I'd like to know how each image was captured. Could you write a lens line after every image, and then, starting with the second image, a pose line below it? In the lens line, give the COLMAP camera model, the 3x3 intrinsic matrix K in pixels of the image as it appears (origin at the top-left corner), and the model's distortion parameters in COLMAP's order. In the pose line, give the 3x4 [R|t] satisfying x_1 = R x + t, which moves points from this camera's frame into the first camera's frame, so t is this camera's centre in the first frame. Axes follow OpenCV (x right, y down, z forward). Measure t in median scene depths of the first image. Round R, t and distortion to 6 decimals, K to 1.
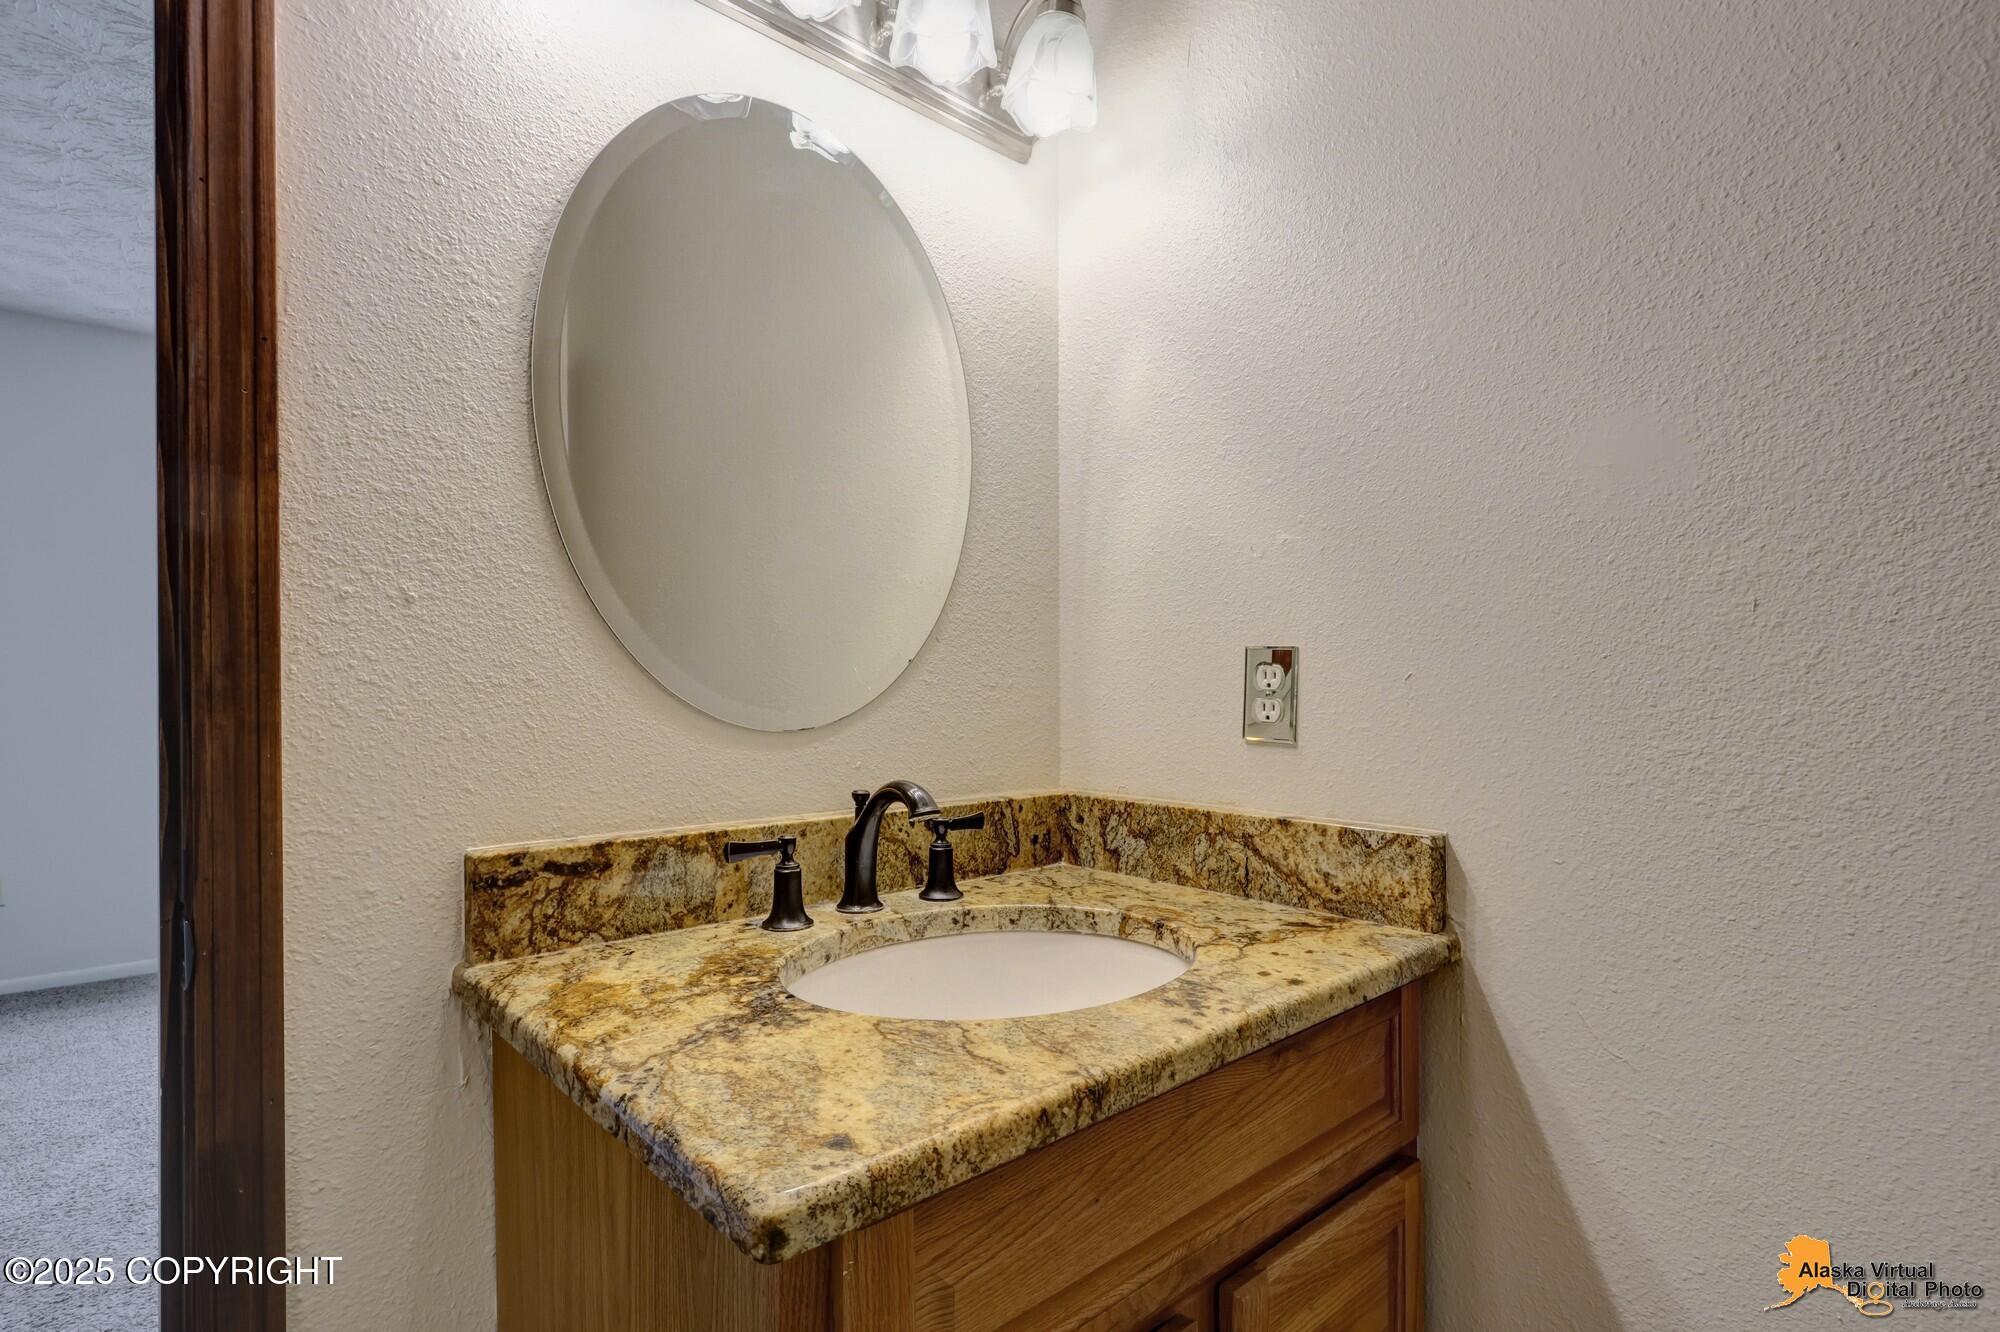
lens RADIAL K [[980.9, 0, 995.0], [0, 980.9, 695.9], [0, 0, 1]] dist [-0.000209, 0.000069]
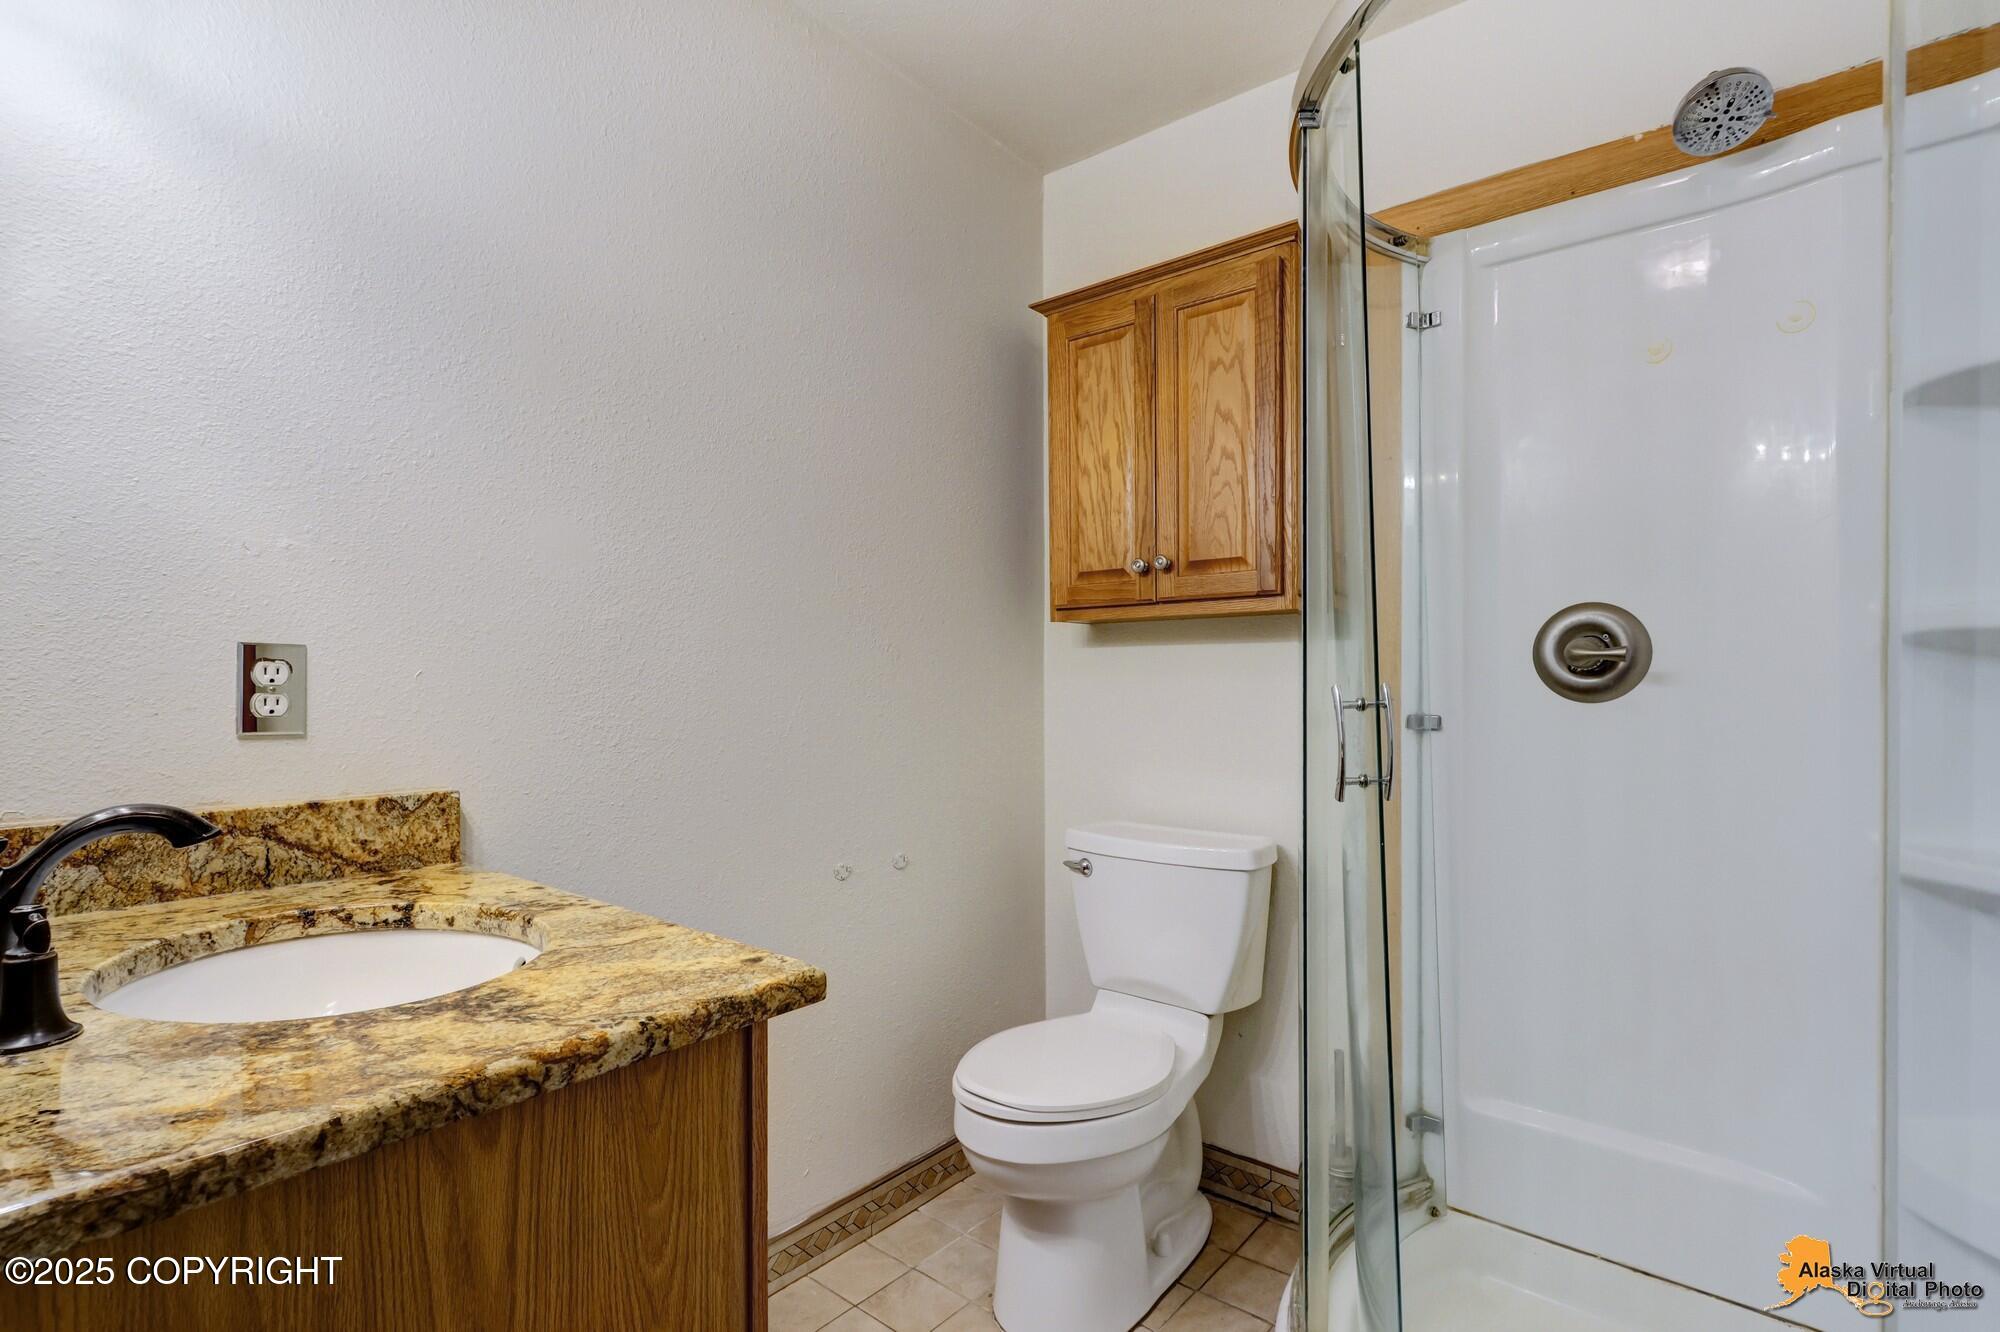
lens RADIAL K [[980.9, 0, 998.5], [0, 980.9, 666.7], [0, 0, 1]] dist [-0.000209, 0.000069]
pose [[-0.154724, 0.011422, 0.987892, -0.954122], [0.011419, 0.999887, -0.009772, -0.007308], [-0.987892, 0.009769, -0.154837, 0.436441]]
